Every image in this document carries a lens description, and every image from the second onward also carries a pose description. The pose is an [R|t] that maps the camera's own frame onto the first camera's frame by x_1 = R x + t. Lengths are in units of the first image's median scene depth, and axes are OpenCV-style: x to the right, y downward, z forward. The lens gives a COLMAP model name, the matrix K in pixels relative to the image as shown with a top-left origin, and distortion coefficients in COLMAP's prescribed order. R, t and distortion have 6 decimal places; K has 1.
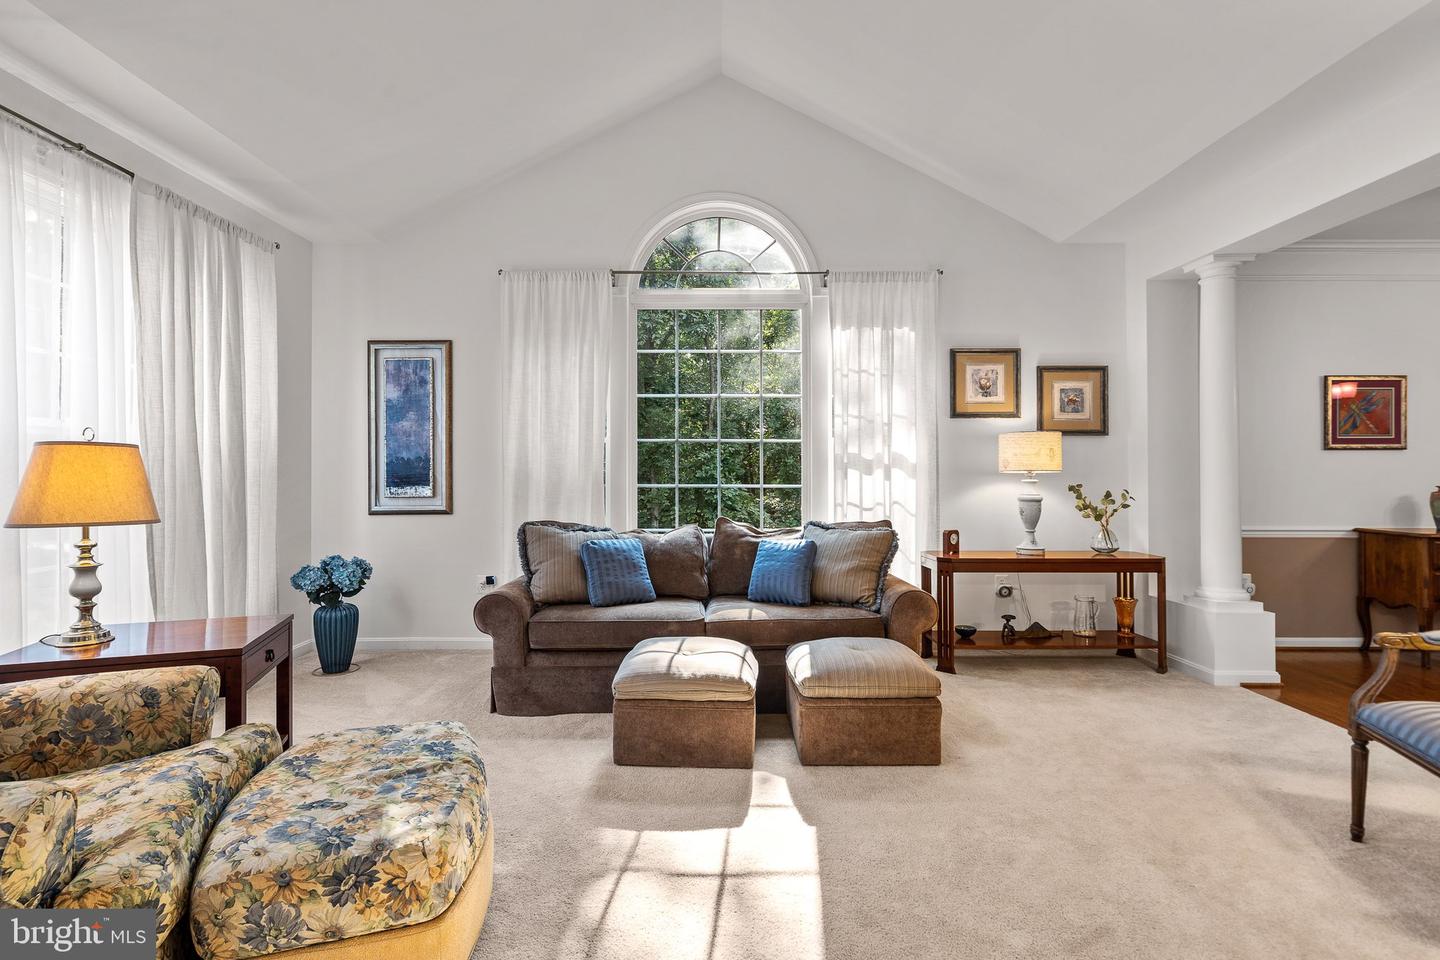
lens RADIAL K [[667.2, 0, 693.6], [0, 667.2, 477.5], [0, 0, 1]] dist [-0.001048, -0.000401]
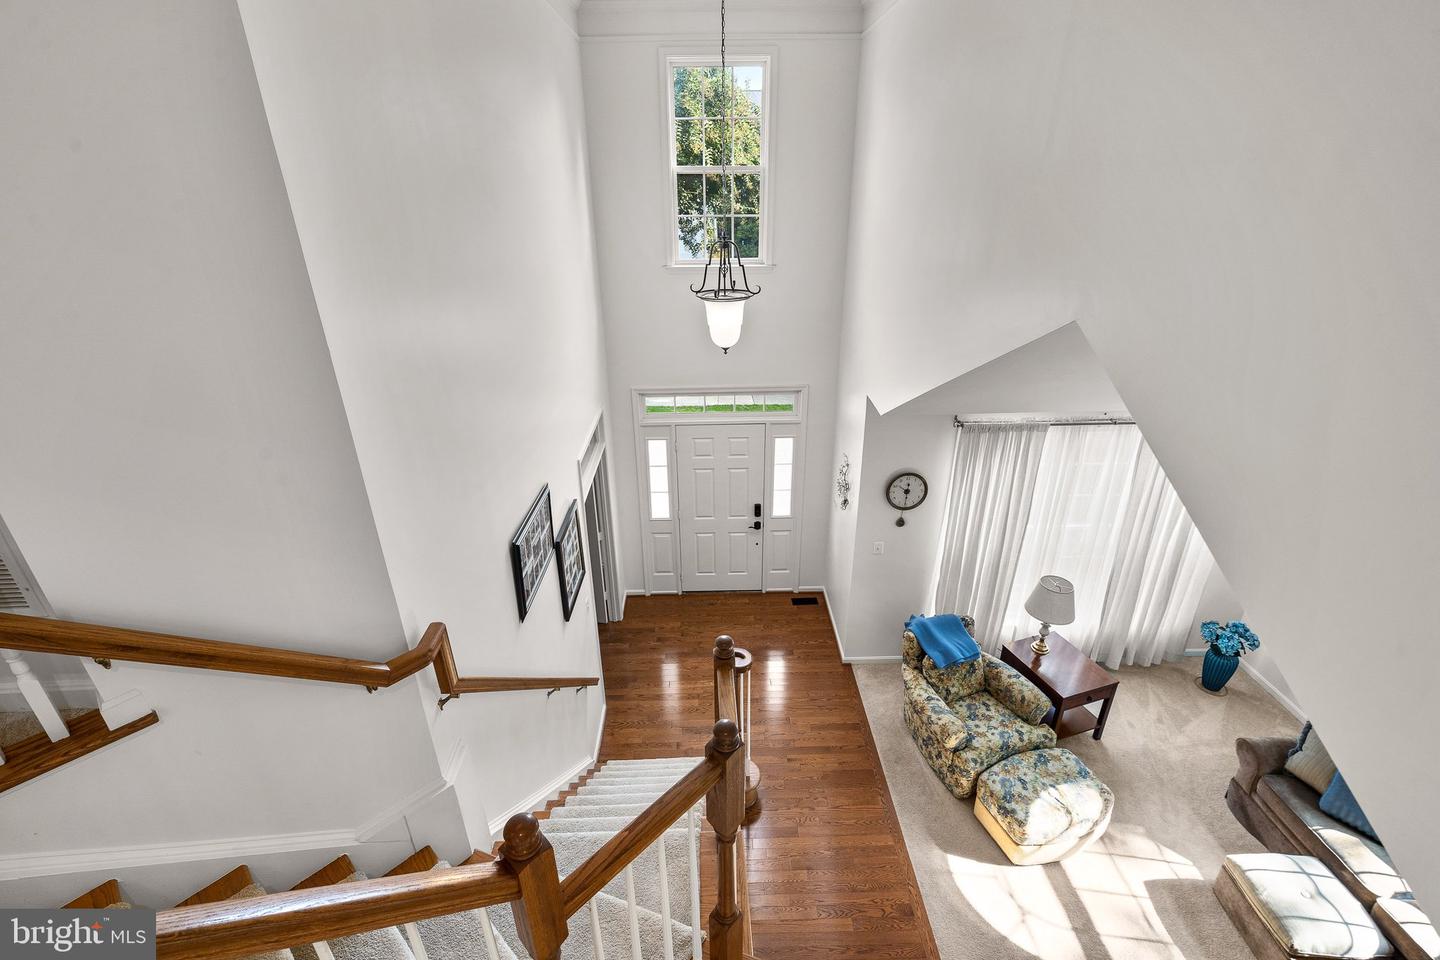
lens RADIAL K [[661.5, 0, 720.0], [0, 661.5, 480.0], [0, 0, 1]] dist [0.001414, 0.000651]
pose [[0.043486, 0.427940, -0.902760, 1.049170], [0.005391, 0.903501, 0.428551, -1.428542], [0.999040, -0.023503, 0.036982, -0.301551]]
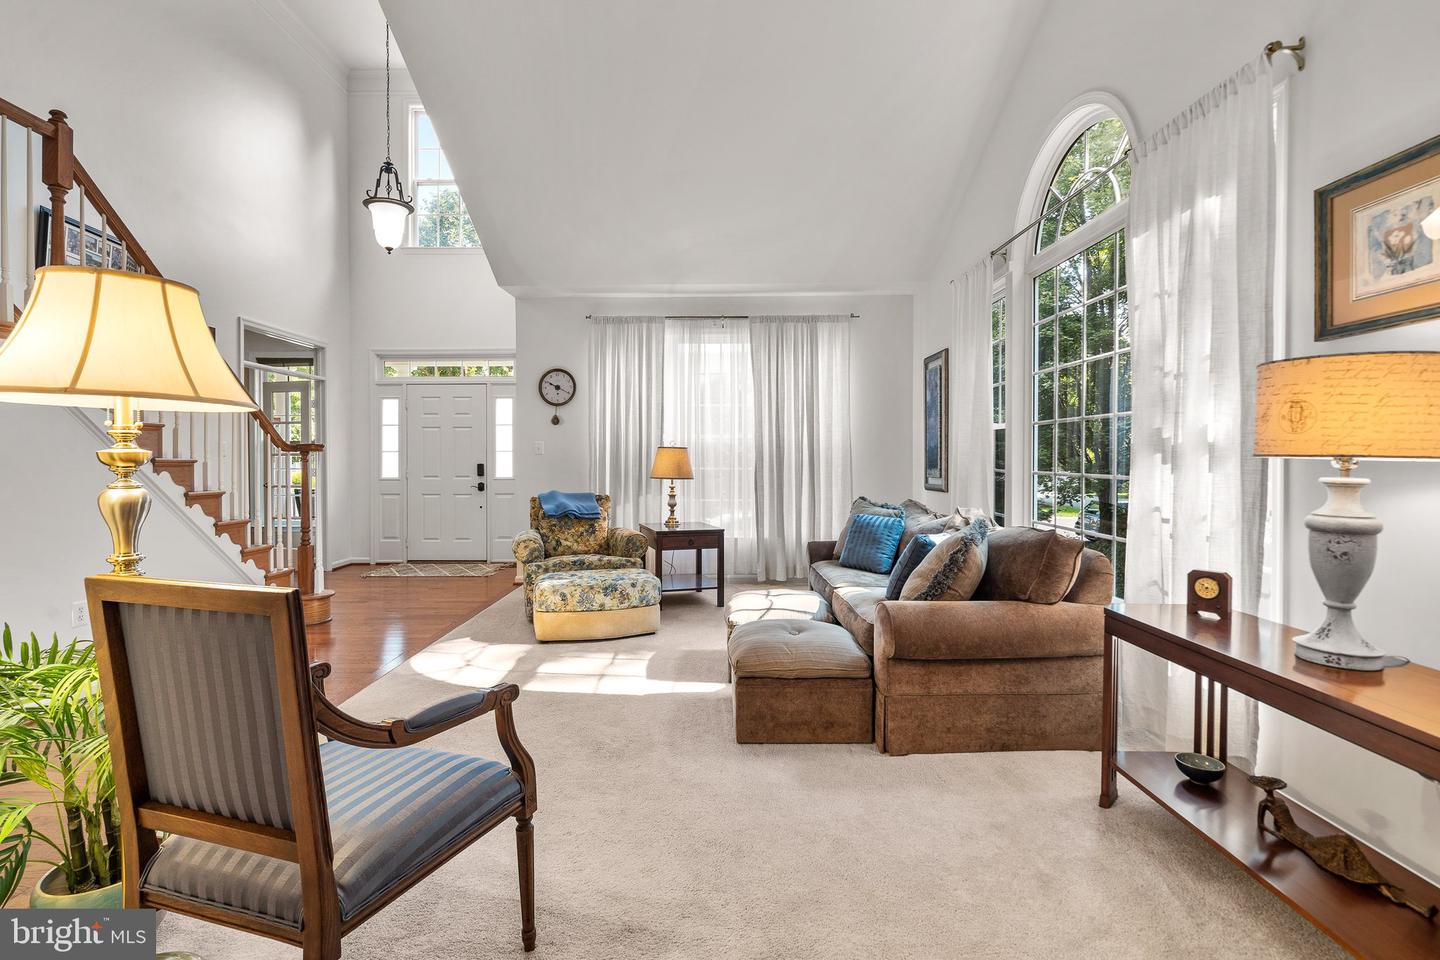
lens RADIAL K [[652.5, 0, 719.3], [0, 652.5, 464.5], [0, 0, 1]] dist [0.000436, 0.000018]
pose [[0.029202, 0.010200, -0.999521, 1.618290], [-0.003704, 0.999942, 0.010097, -0.010135], [0.999567, 0.003407, 0.029238, 1.107453]]
